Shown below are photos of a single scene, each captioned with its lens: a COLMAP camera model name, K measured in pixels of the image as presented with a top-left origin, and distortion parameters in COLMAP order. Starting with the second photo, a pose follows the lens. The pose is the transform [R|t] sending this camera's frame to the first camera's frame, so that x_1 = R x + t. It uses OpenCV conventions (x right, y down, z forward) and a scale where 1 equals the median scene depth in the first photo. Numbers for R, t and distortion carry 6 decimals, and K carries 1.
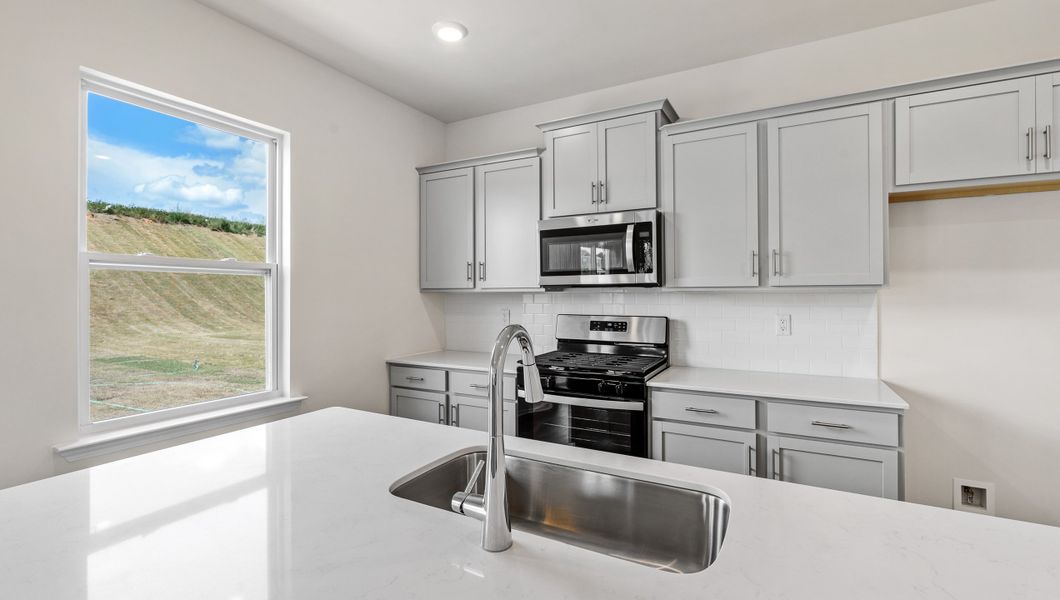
lens RADIAL K [[463.7, 0, 529.0], [0, 463.7, 293.6], [0, 0, 1]] dist [-0.001220, 0.000037]
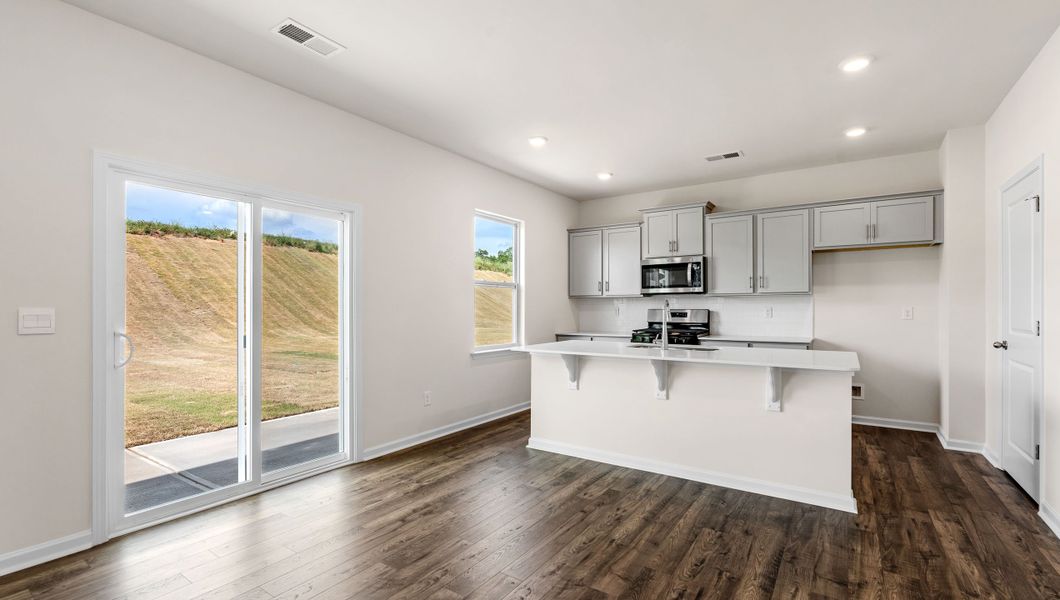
lens RADIAL K [[458.4, 0, 527.9], [0, 458.4, 308.3], [0, 0, 1]] dist [-0.002339, -0.000418]
pose [[0.995197, 0.000829, -0.097886, -0.264354], [-0.000570, 0.999996, 0.002668, 0.040263], [0.097888, -0.002600, 0.995194, -0.970043]]
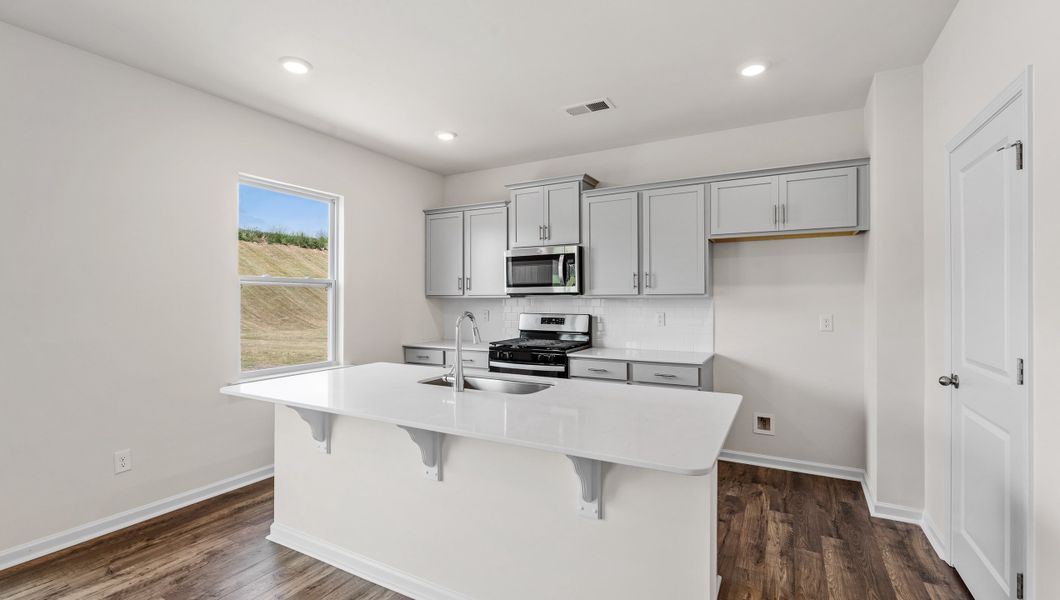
lens RADIAL K [[459.2, 0, 527.1], [0, 459.2, 298.1], [0, 0, 1]] dist [-0.001871, -0.000266]
pose [[0.999990, 0.001257, -0.004333, 0.098110], [-0.001261, 0.999999, -0.000925, -0.001353], [0.004331, 0.000931, 0.999990, -0.487413]]
